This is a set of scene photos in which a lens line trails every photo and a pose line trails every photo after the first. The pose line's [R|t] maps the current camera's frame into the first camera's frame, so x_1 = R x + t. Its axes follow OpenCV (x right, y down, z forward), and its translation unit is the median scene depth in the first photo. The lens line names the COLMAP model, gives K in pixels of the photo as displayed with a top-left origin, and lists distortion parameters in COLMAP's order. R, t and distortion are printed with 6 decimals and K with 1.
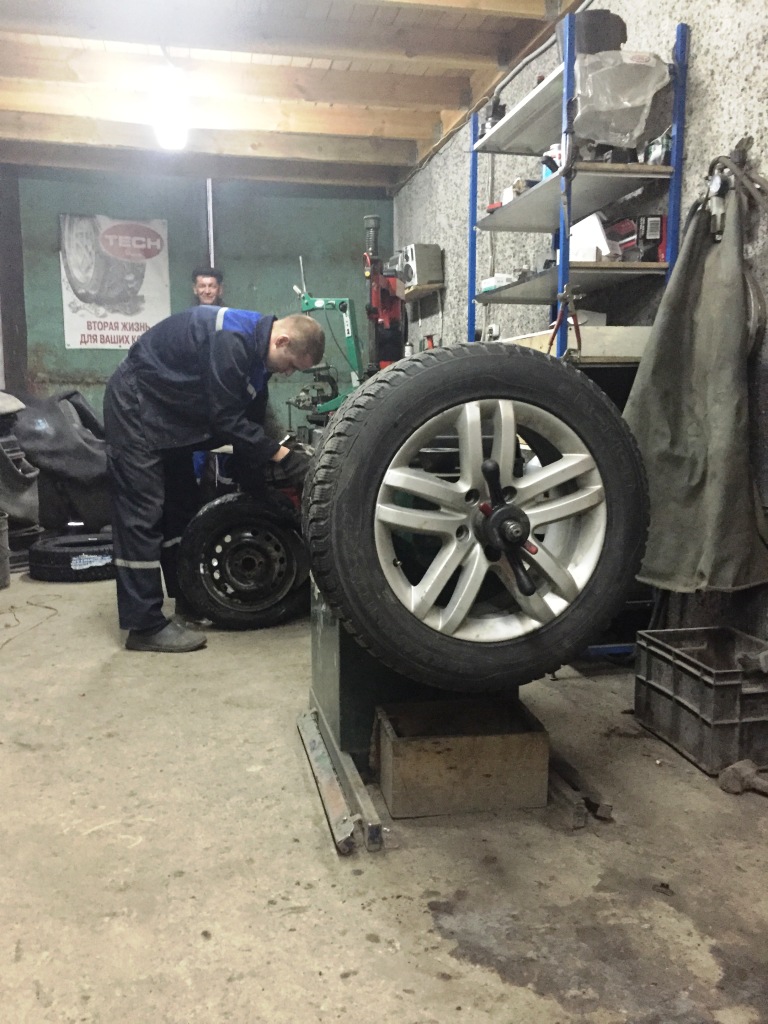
lens RADIAL K [[875.9, 0, 382.5], [0, 875.9, 513.7], [0, 0, 1]] dist [0.099139, -0.143762]
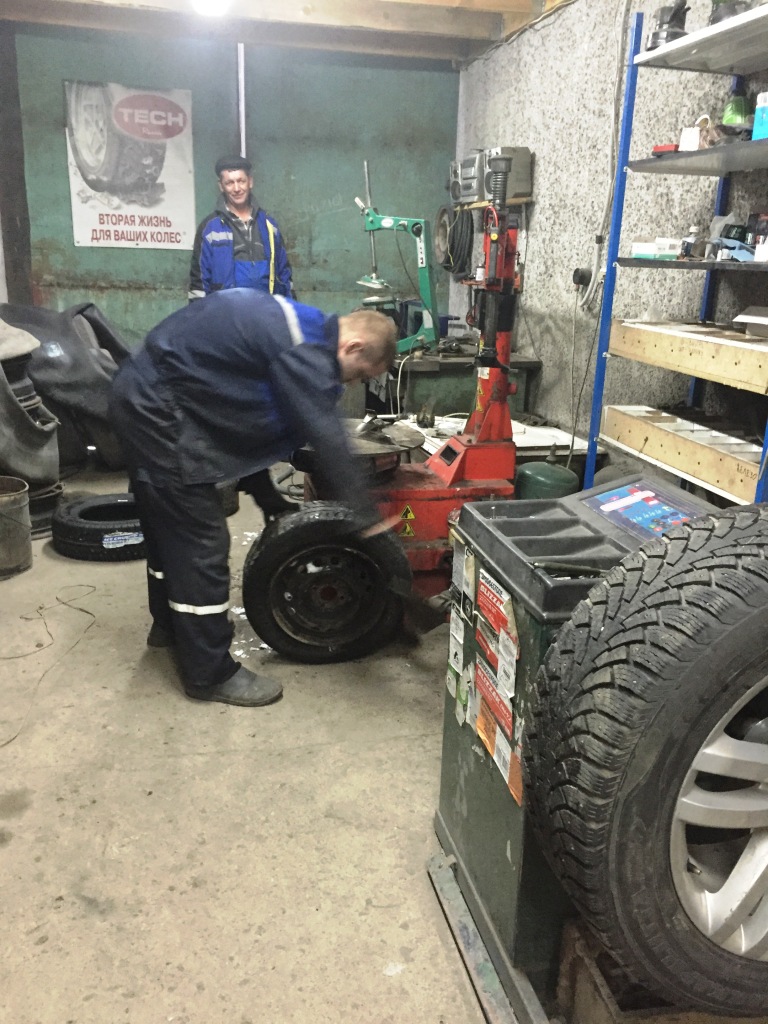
lens RADIAL K [[875.9, 0, 382.5], [0, 875.9, 513.7], [0, 0, 1]] dist [0.099139, -0.143762]
pose [[0.999458, 0.030602, 0.012114, -0.144521], [-0.032165, 0.986194, 0.162440, -0.191108], [-0.006975, -0.162741, 0.986644, 0.241287]]
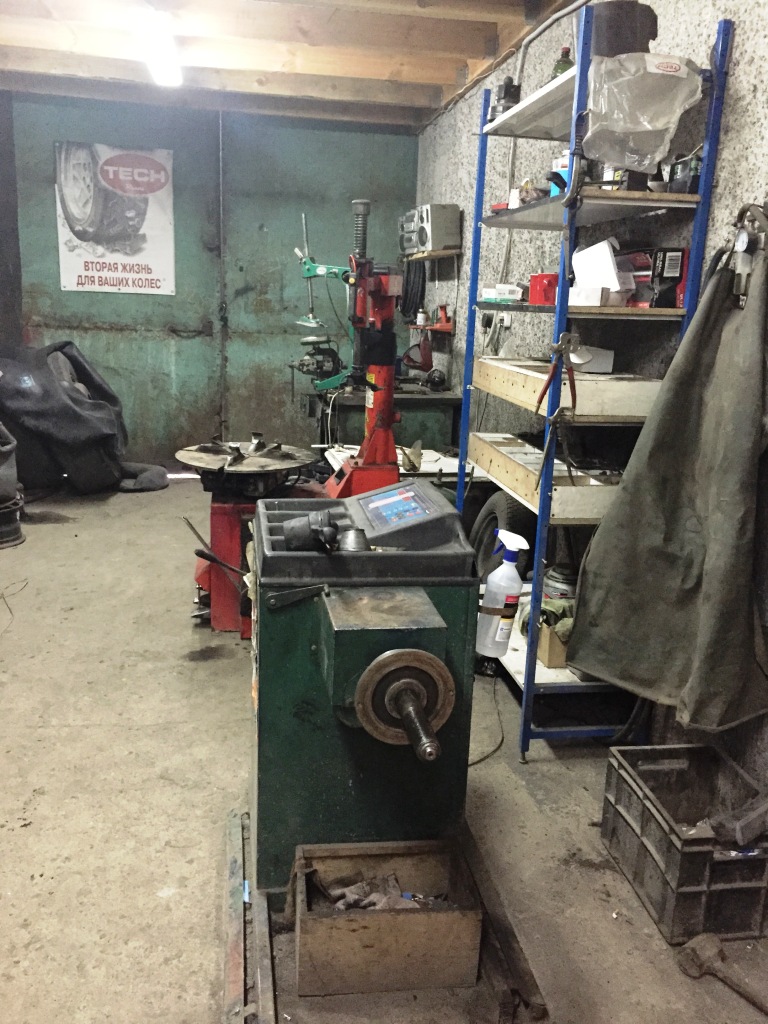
lens RADIAL K [[879.6, 0, 384.0], [0, 879.6, 512.0], [0, 0, 1]] dist [0.106055, -0.151827]
pose [[0.997976, 0.052341, -0.036122, 0.074229], [-0.048188, 0.993029, 0.107571, -0.170552], [0.041501, -0.105612, 0.993541, 0.114537]]
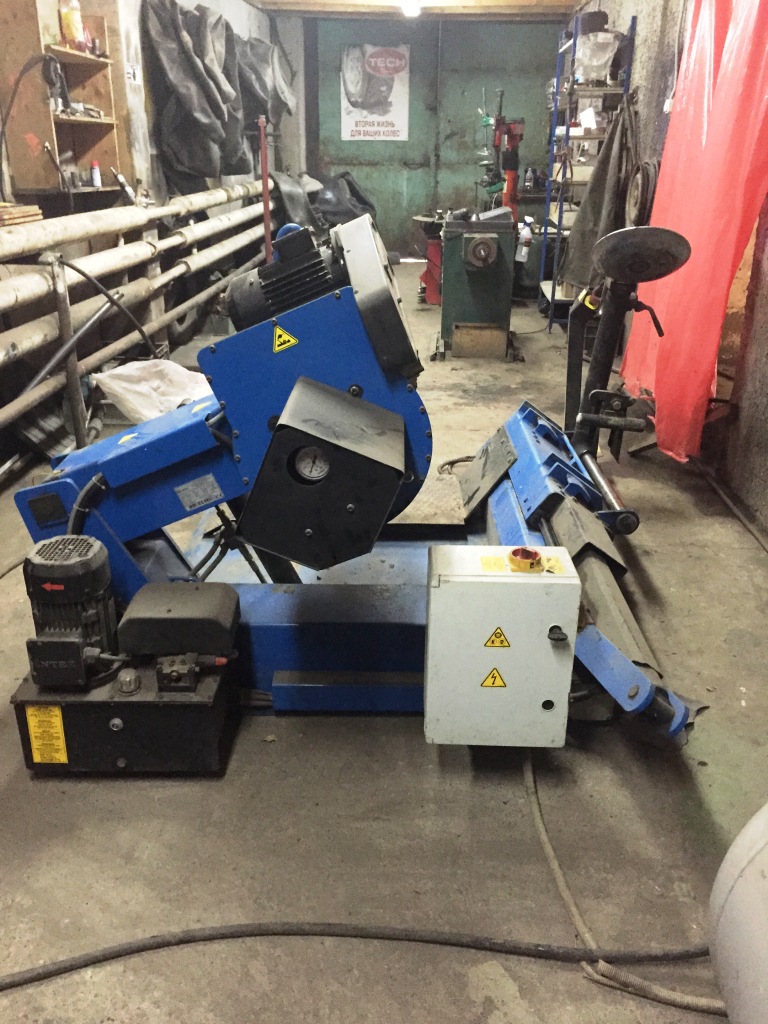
lens RADIAL K [[875.9, 0, 382.5], [0, 875.9, 513.7], [0, 0, 1]] dist [0.099139, -0.143762]
pose [[0.961054, 0.116383, -0.250659, 0.429146], [-0.045303, 0.961078, 0.272538, 0.038266], [0.272621, -0.250568, 0.928920, -1.424896]]
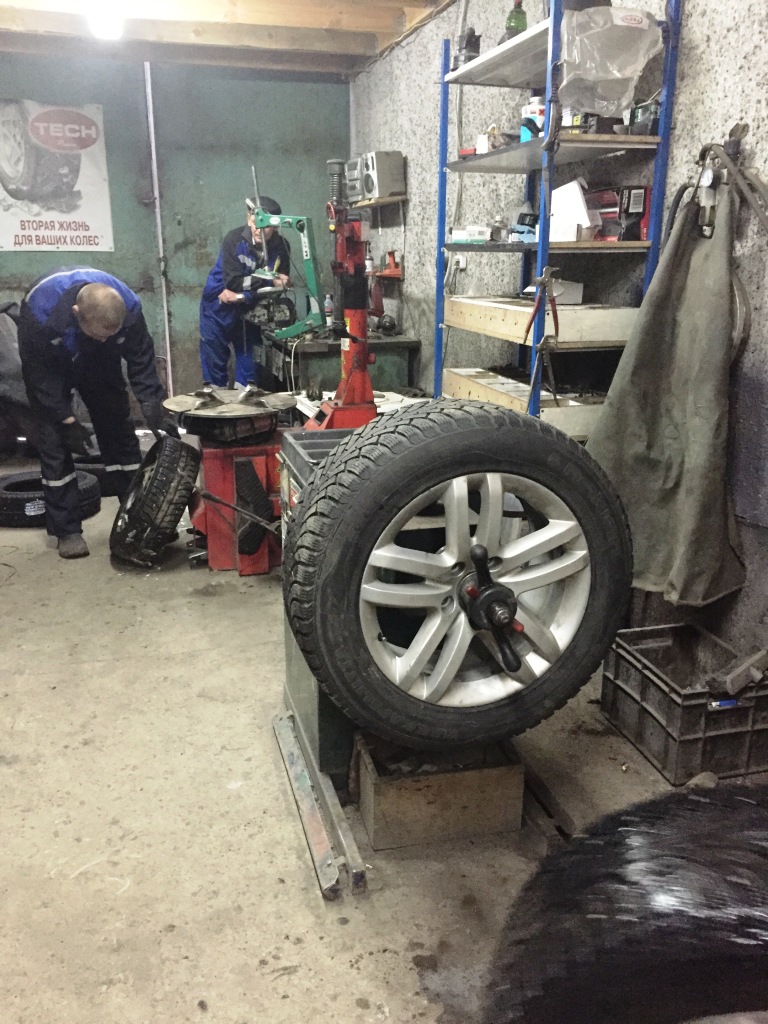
lens RADIAL K [[875.9, 0, 382.5], [0, 875.9, 513.7], [0, 0, 1]] dist [0.099139, -0.143762]
pose [[0.998433, -0.010522, 0.054953, -0.022292], [0.001658, 0.987290, 0.158919, -0.149062], [-0.055927, -0.158579, 0.985761, 0.028955]]
